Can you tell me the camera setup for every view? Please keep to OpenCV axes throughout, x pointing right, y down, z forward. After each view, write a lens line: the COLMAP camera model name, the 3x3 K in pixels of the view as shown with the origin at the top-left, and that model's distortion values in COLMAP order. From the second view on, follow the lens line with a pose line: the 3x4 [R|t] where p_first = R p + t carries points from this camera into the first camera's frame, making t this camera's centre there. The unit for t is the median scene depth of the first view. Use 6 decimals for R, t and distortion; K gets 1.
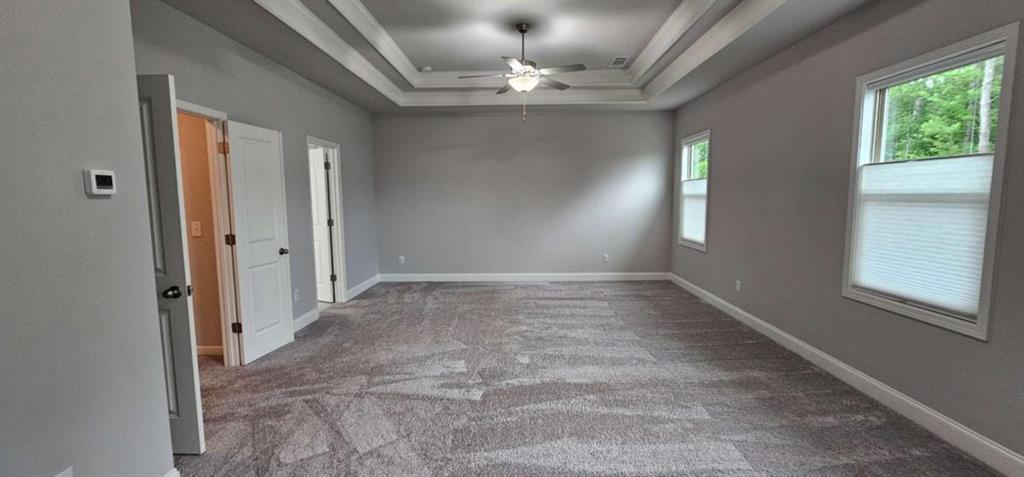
lens RADIAL K [[419.2, 0, 512.9], [0, 419.2, 236.6], [0, 0, 1]] dist [0.001248, -0.000668]
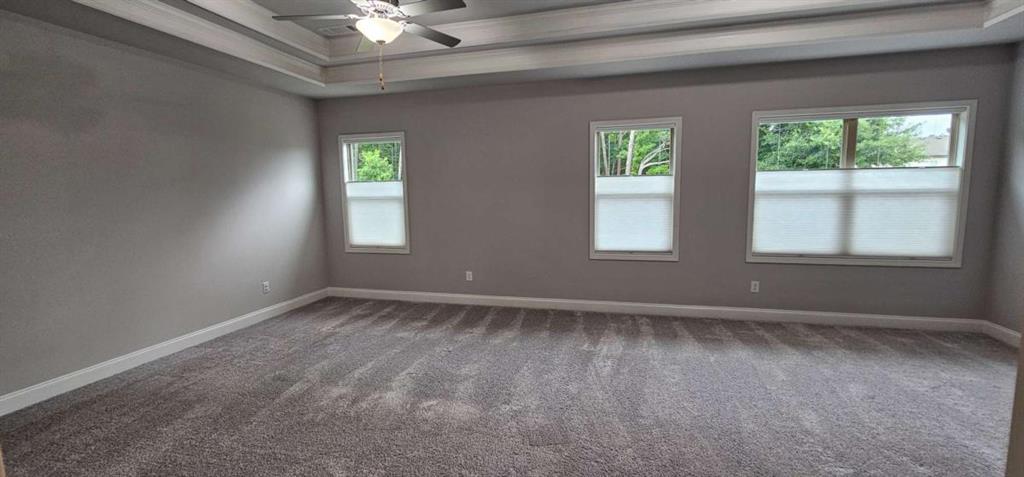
lens RADIAL K [[419.2, 0, 517.9], [0, 419.2, 238.5], [0, 0, 1]] dist [0.001248, -0.000668]
pose [[0.228070, -0.117921, 0.966477, -0.428790], [0.110708, 0.989342, 0.094585, -0.061777], [-0.967330, 0.085425, 0.238694, 0.471891]]
